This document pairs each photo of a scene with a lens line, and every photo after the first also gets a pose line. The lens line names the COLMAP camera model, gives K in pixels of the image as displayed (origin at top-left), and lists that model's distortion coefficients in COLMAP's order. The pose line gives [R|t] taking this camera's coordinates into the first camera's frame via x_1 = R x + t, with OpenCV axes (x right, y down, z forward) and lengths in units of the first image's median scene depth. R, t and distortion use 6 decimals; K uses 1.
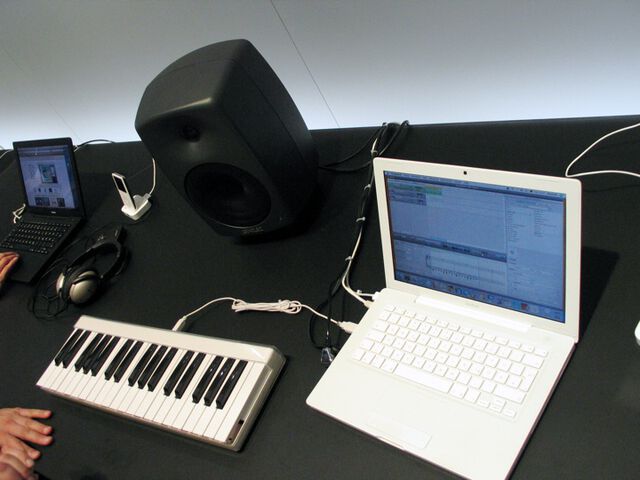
lens RADIAL K [[647.1, 0, 306.9], [0, 647.1, 243.8], [0, 0, 1]] dist [-0.184914, 0.188757]
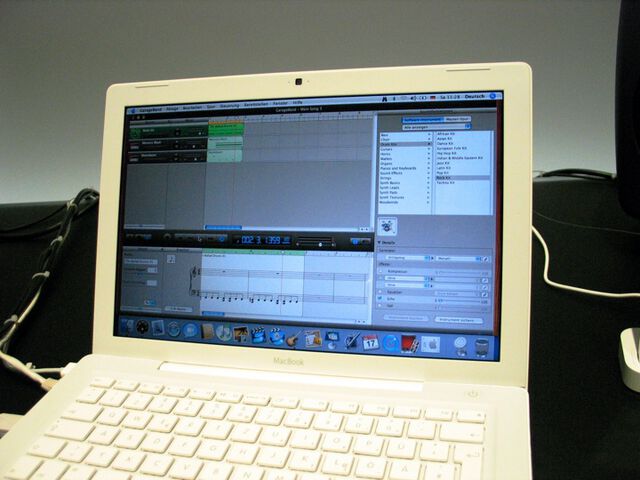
lens RADIAL K [[647.1, 0, 306.9], [0, 647.1, 243.8], [0, 0, 1]] dist [-0.184914, 0.188757]
pose [[0.858982, 0.196102, 0.472962, 0.023170], [0.030508, 0.902500, -0.429607, 0.218303], [-0.511096, 0.383454, 0.769249, 0.569569]]
